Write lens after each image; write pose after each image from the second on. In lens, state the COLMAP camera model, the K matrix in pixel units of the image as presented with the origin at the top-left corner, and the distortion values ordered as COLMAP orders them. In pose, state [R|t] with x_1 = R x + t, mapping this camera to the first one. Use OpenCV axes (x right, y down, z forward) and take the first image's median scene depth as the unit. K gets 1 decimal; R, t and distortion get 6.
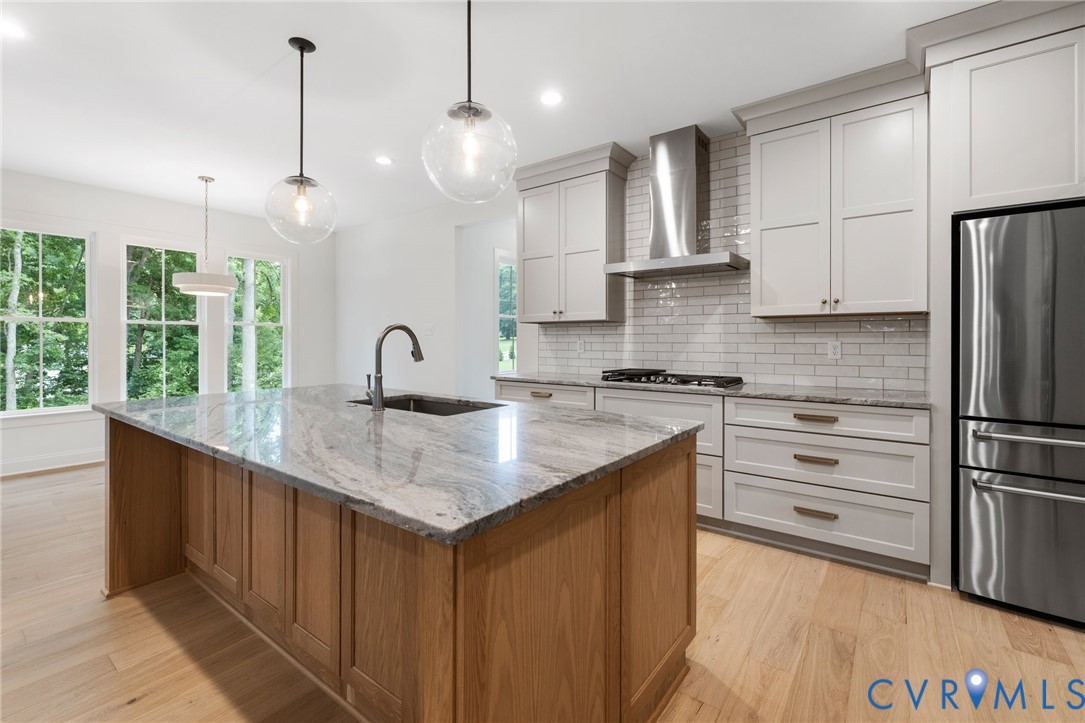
lens RADIAL K [[474.9, 0, 539.0], [0, 474.9, 340.0], [0, 0, 1]] dist [-0.000657, 0.001007]
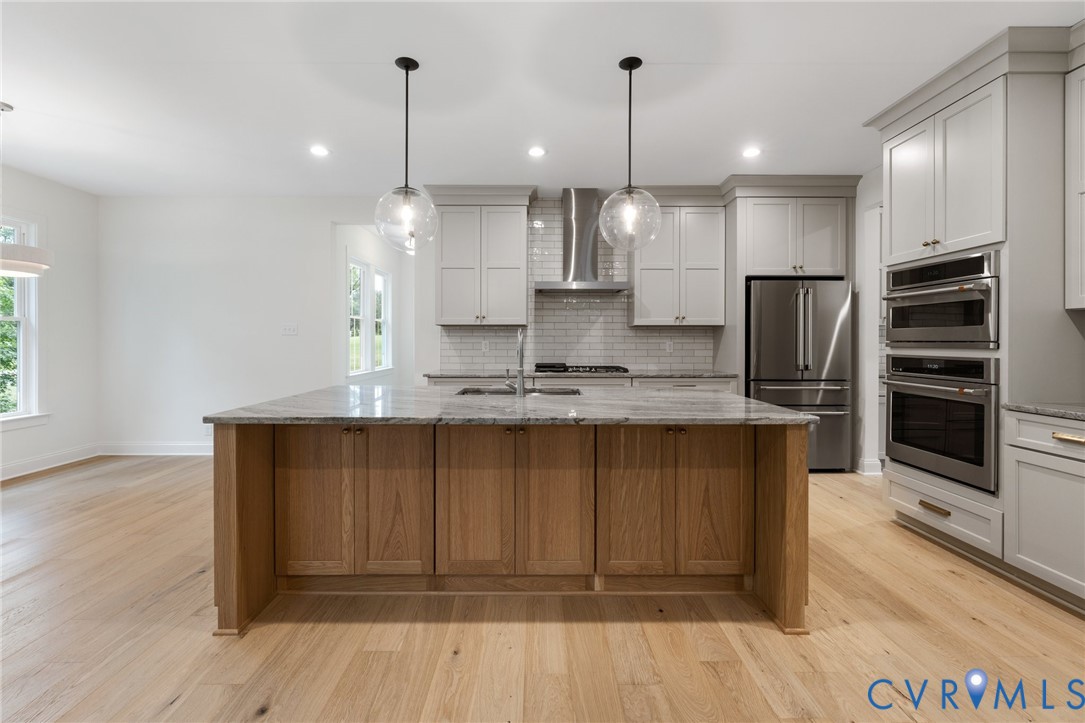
lens RADIAL K [[474.9, 0, 539.6], [0, 474.9, 340.7], [0, 0, 1]] dist [-0.000657, 0.001007]
pose [[0.795411, 0.001005, 0.606070, -0.706553], [-0.001284, 0.999999, 0.000026, -0.000324], [-0.606070, -0.000799, 0.795411, -0.022462]]
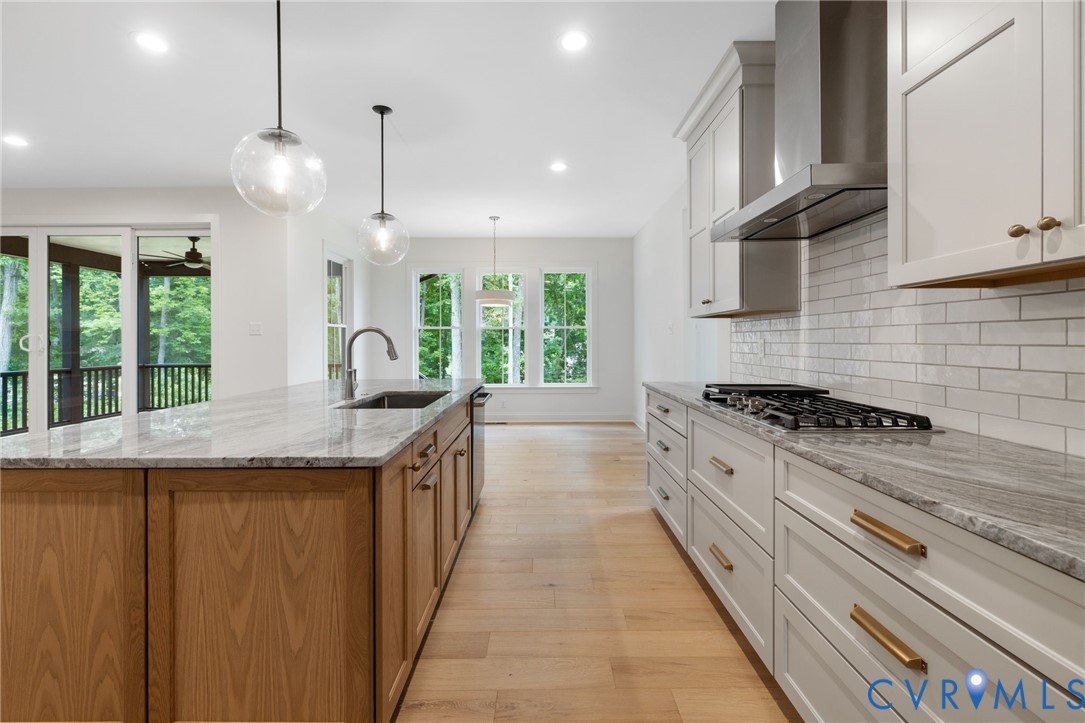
lens RADIAL K [[474.9, 0, 542.9], [0, 474.9, 341.8], [0, 0, 1]] dist [-0.000657, 0.001007]
pose [[0.605839, -0.000638, -0.795587, 0.607893], [0.004307, 0.999988, 0.002478, 0.001311], [0.795576, -0.004928, 0.605834, 0.440146]]
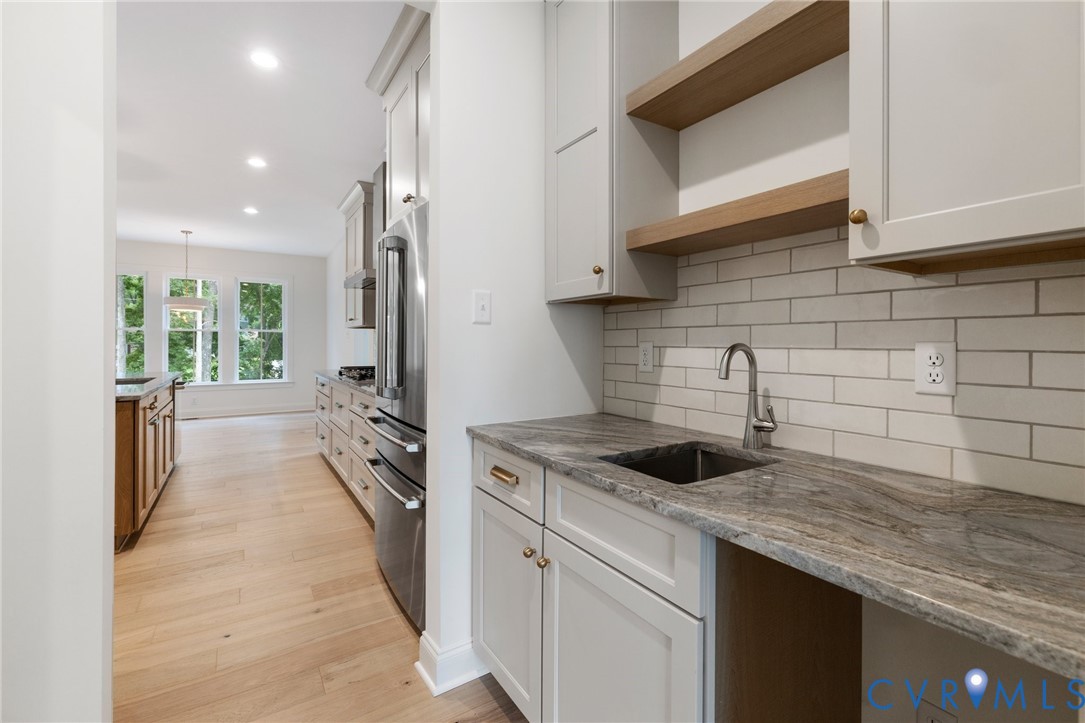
lens RADIAL K [[474.9, 0, 519.2], [0, 474.9, 352.2], [0, 0, 1]] dist [-0.000657, 0.001007]
pose [[0.924564, 0.016409, -0.380674, 1.167526], [-0.013765, 0.999859, 0.009666, 0.010687], [0.380779, -0.003697, 0.924659, 0.032957]]
